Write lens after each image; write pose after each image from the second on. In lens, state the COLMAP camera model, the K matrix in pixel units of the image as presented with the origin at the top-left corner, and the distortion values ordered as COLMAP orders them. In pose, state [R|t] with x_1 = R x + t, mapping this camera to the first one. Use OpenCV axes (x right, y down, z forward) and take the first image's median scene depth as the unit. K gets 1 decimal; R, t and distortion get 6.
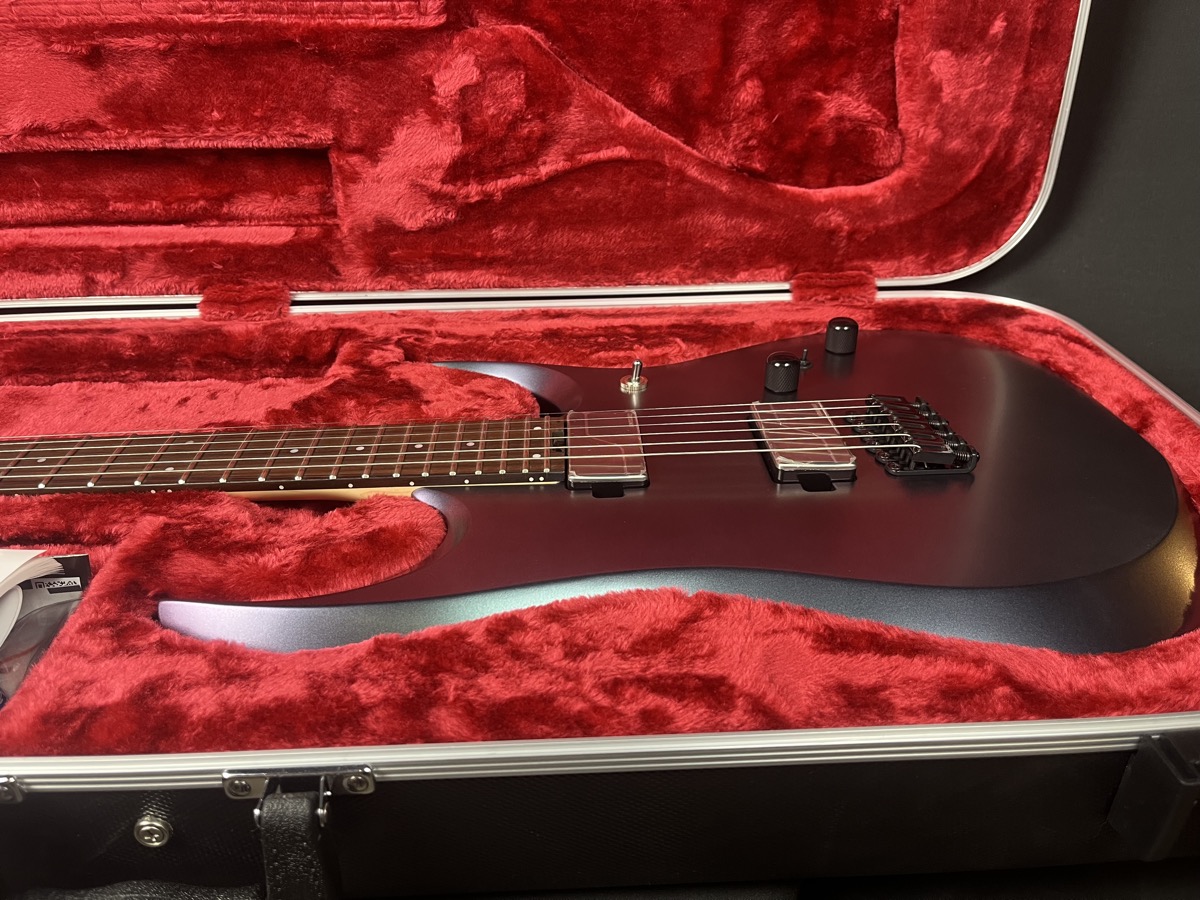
lens RADIAL K [[868.9, 0, 605.8], [0, 868.9, 440.4], [0, 0, 1]] dist [0.025657, -0.023816]
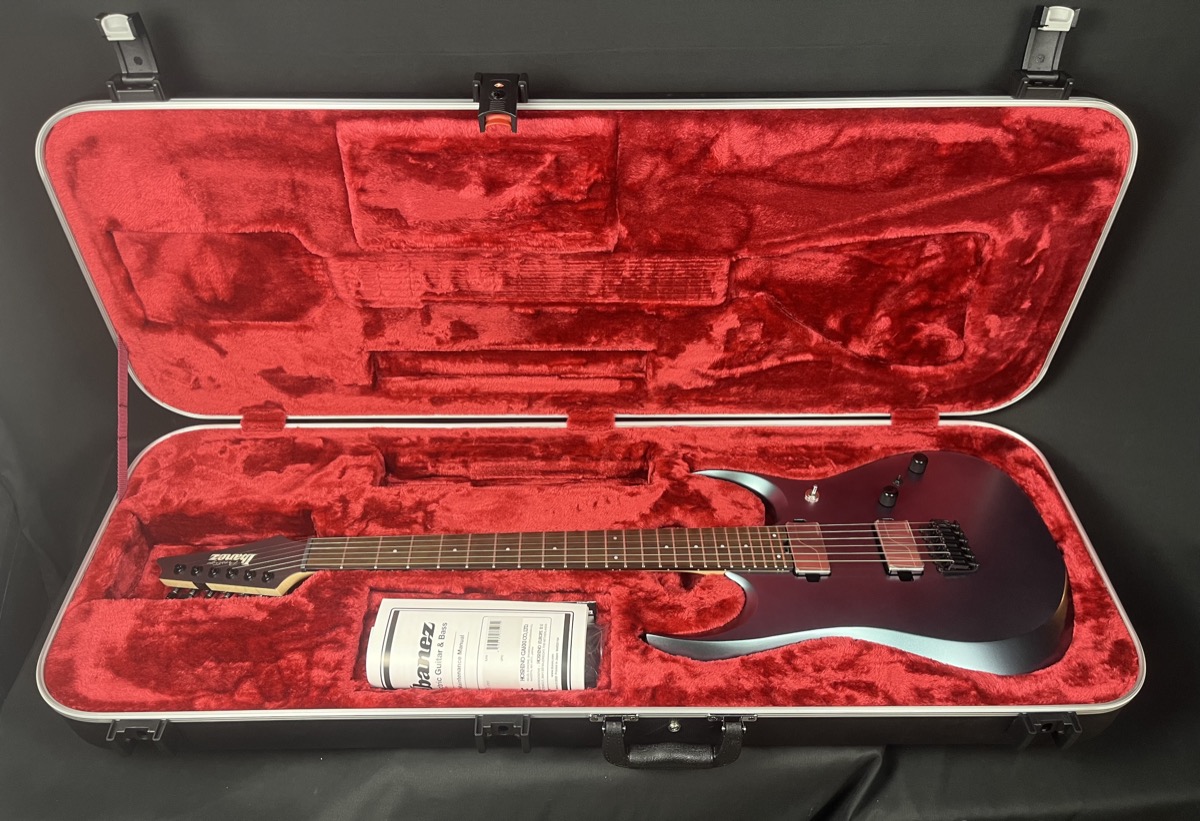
lens RADIAL K [[893.2, 0, 594.6], [0, 893.2, 410.8], [0, 0, 1]] dist [0.012718, 0.004236]
pose [[0.999438, 0.033324, -0.003536, -0.432194], [-0.031275, 0.965449, 0.258708, -0.714033], [0.012035, -0.258452, 0.965949, -0.863188]]
